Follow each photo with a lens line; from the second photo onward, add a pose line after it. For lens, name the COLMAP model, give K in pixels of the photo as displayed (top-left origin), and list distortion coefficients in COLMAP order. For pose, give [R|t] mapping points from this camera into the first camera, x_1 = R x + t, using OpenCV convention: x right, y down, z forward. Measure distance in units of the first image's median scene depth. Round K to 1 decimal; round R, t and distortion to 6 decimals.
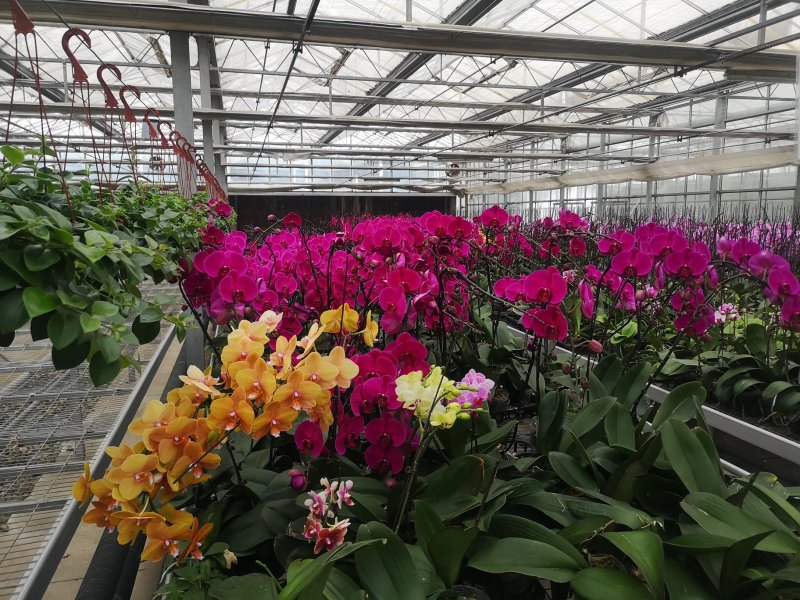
lens RADIAL K [[627.4, 0, 400.0], [0, 627.4, 300.0], [0, 0, 1]] dist [0.074892, -0.074301]
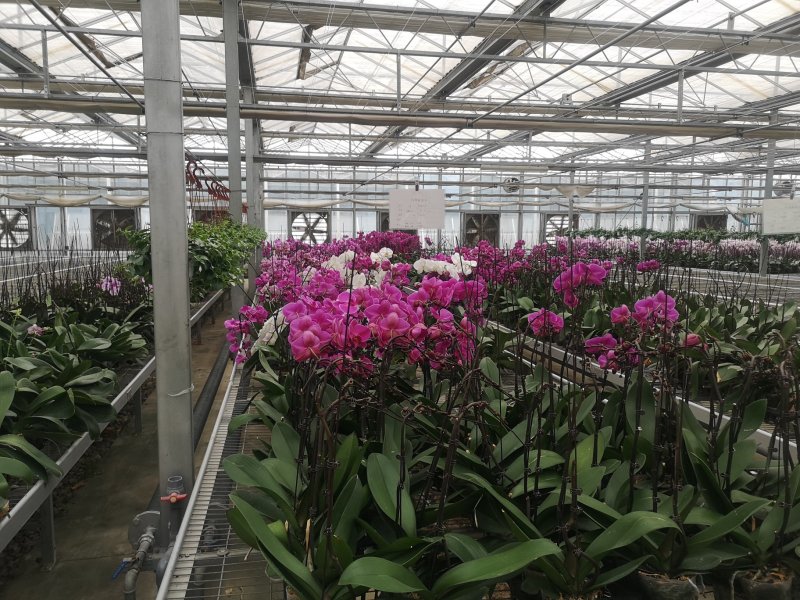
lens RADIAL K [[627.4, 0, 400.0], [0, 627.4, 300.0], [0, 0, 1]] dist [0.074892, -0.074301]
pose [[0.998431, 0.010263, -0.055044, -0.043428], [-0.011753, 0.999571, -0.026813, -0.027178], [0.054746, 0.027418, 0.998124, 0.176559]]
